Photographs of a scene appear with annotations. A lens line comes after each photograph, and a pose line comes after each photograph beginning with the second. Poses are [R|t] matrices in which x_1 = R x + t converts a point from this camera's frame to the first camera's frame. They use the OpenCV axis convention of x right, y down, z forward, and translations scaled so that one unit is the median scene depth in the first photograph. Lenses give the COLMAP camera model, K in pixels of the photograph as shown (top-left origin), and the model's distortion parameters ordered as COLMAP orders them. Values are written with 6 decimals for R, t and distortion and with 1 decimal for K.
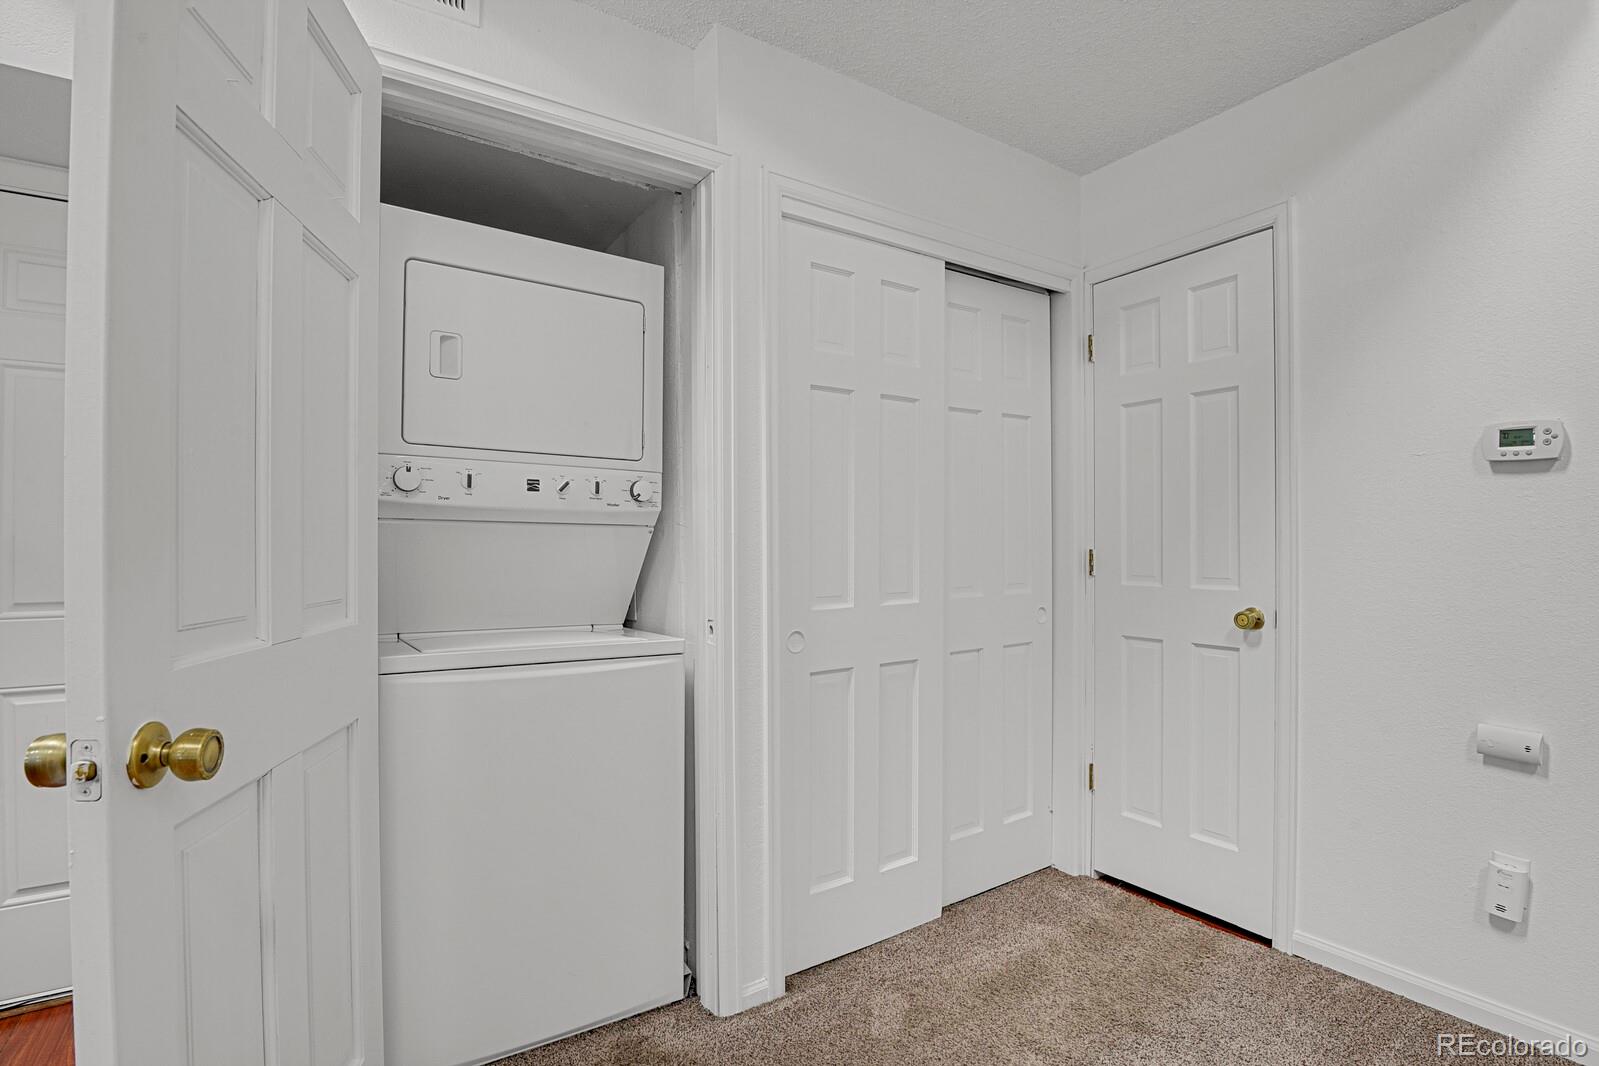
lens RADIAL K [[788.5, 0, 796.2], [0, 788.5, 538.9], [0, 0, 1]] dist [-0.025440, -0.003056]
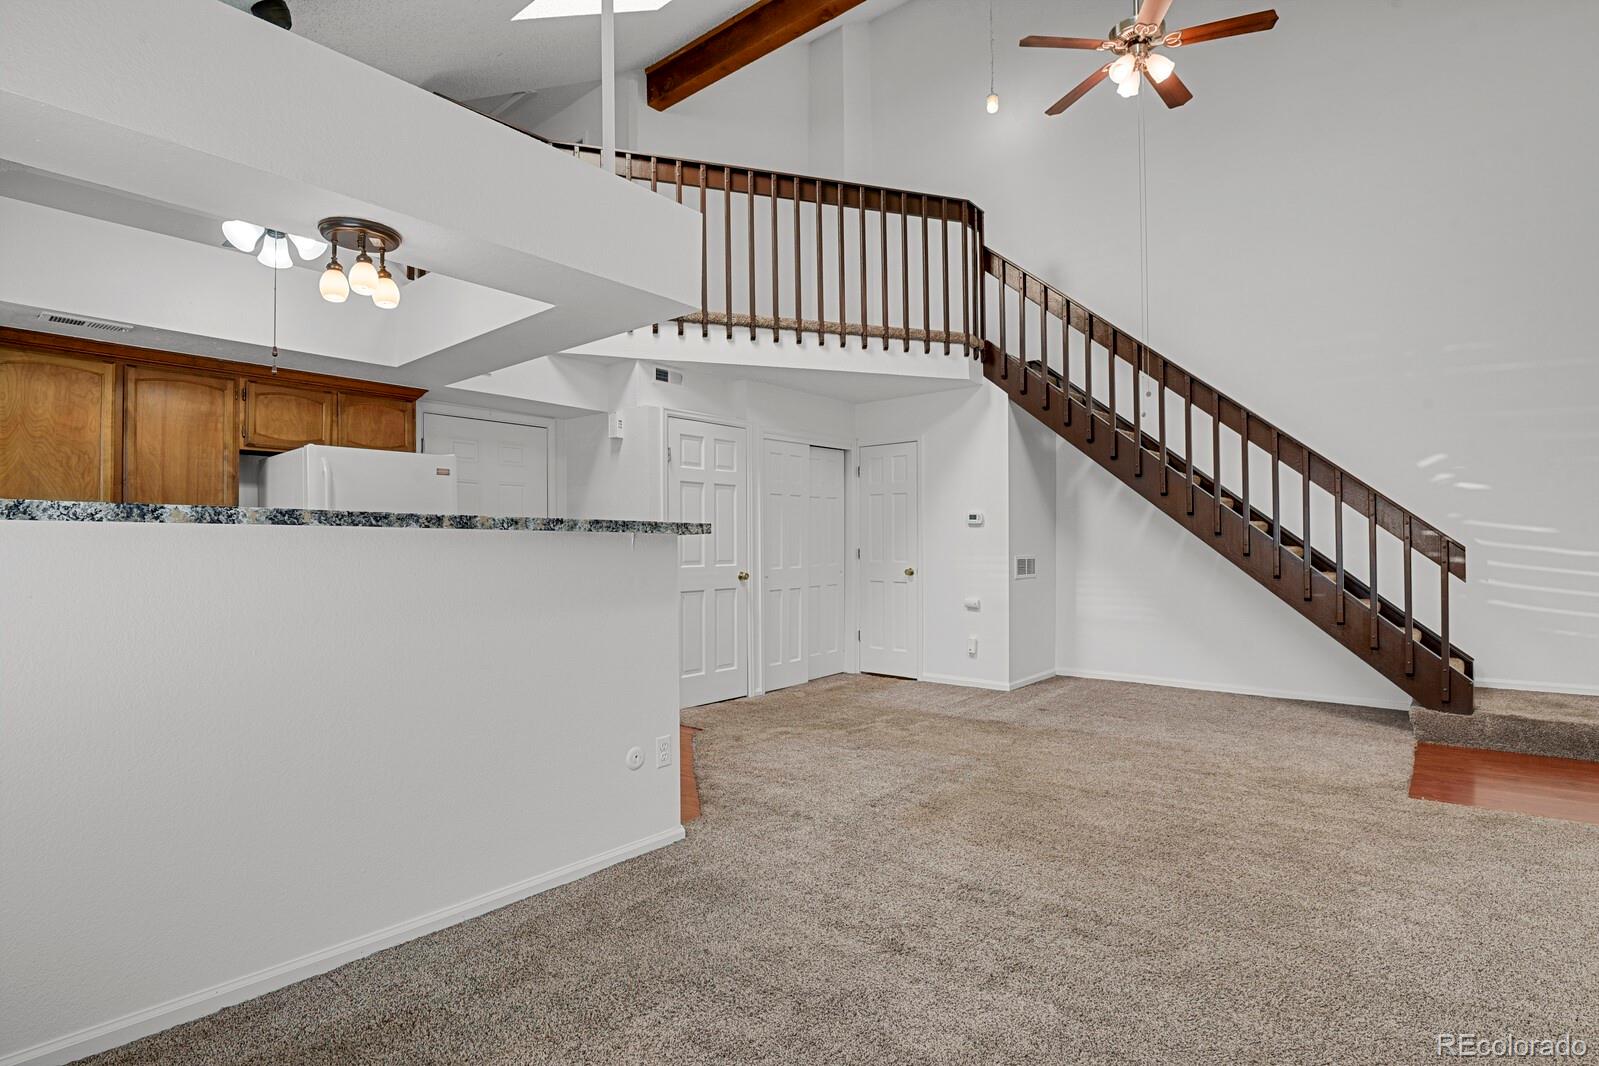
lens RADIAL K [[788.5, 0, 816.4], [0, 788.5, 534.7], [0, 0, 1]] dist [-0.025440, -0.003056]
pose [[0.948858, 0.004863, 0.315667, -0.713150], [-0.003054, 0.999976, -0.006226, -0.019520], [-0.315690, 0.004944, 0.948850, -1.755385]]
